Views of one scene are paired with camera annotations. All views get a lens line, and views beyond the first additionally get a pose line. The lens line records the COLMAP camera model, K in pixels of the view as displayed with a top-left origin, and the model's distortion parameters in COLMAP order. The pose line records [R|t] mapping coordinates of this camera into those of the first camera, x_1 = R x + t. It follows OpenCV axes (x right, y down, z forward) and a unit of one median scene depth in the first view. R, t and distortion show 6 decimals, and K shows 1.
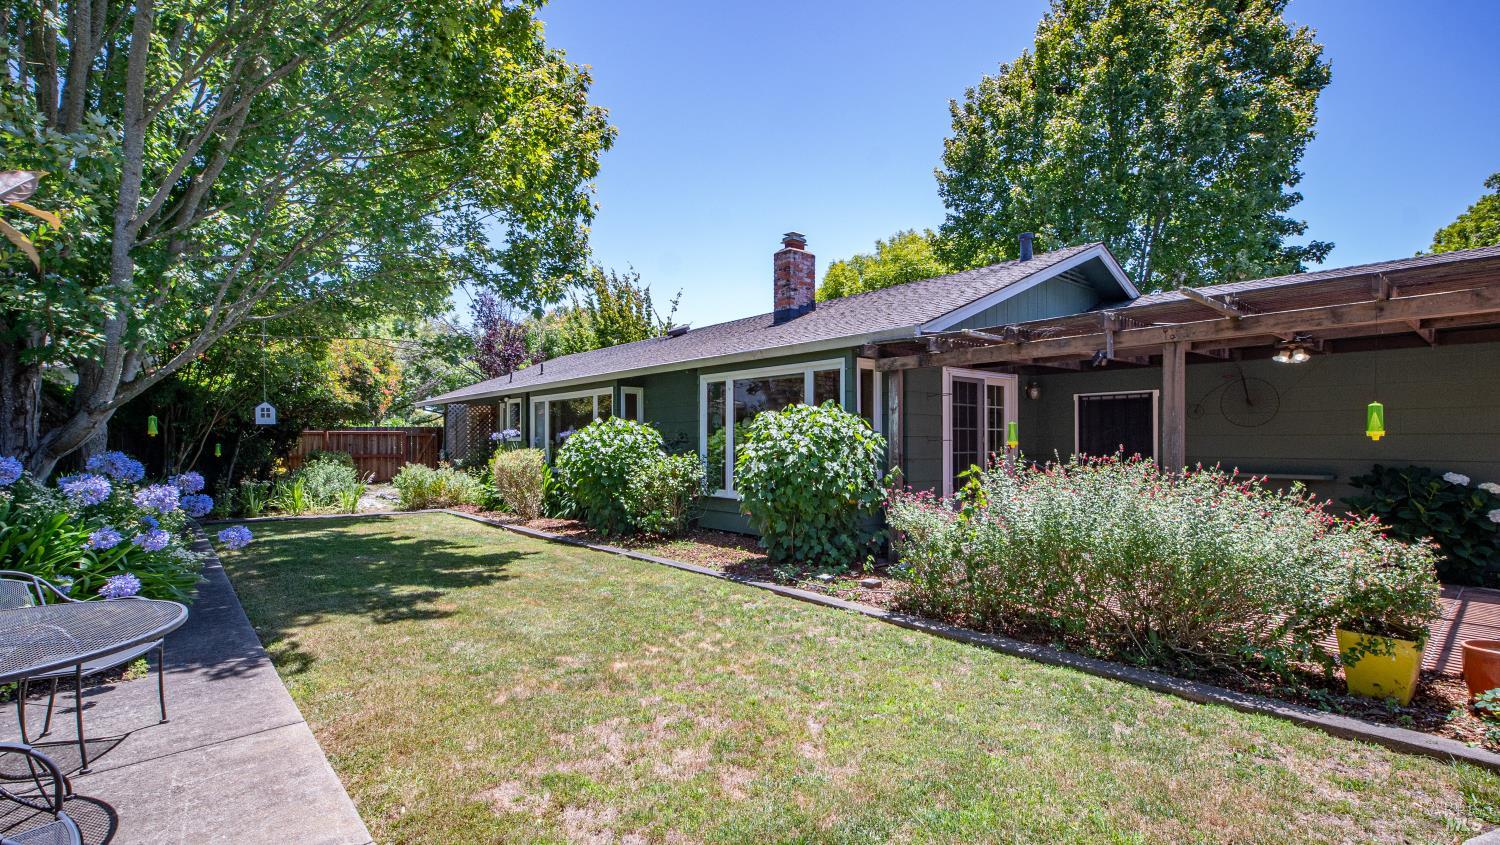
lens RADIAL K [[673.4, 0, 742.8], [0, 673.4, 416.8], [0, 0, 1]] dist [0.005877, -0.000706]
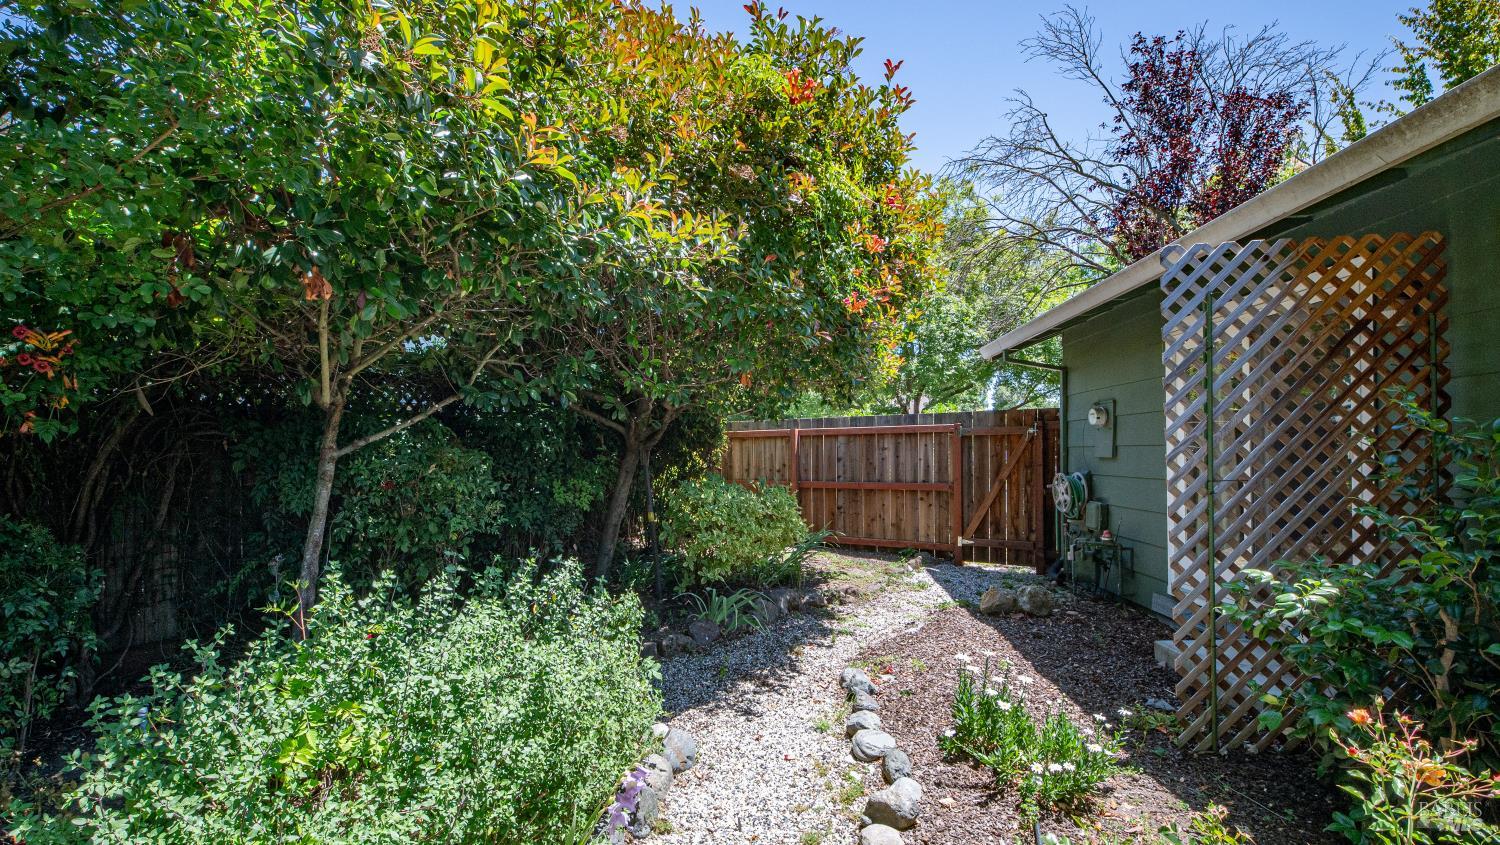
lens RADIAL K [[673.4, 0, 742.8], [0, 673.4, 416.8], [0, 0, 1]] dist [0.005877, -0.000706]
pose [[0.706465, -0.024263, -0.707332, -0.321911], [0.014181, 0.999697, -0.020127, 0.023111], [0.707606, 0.004189, 0.706595, 0.653610]]
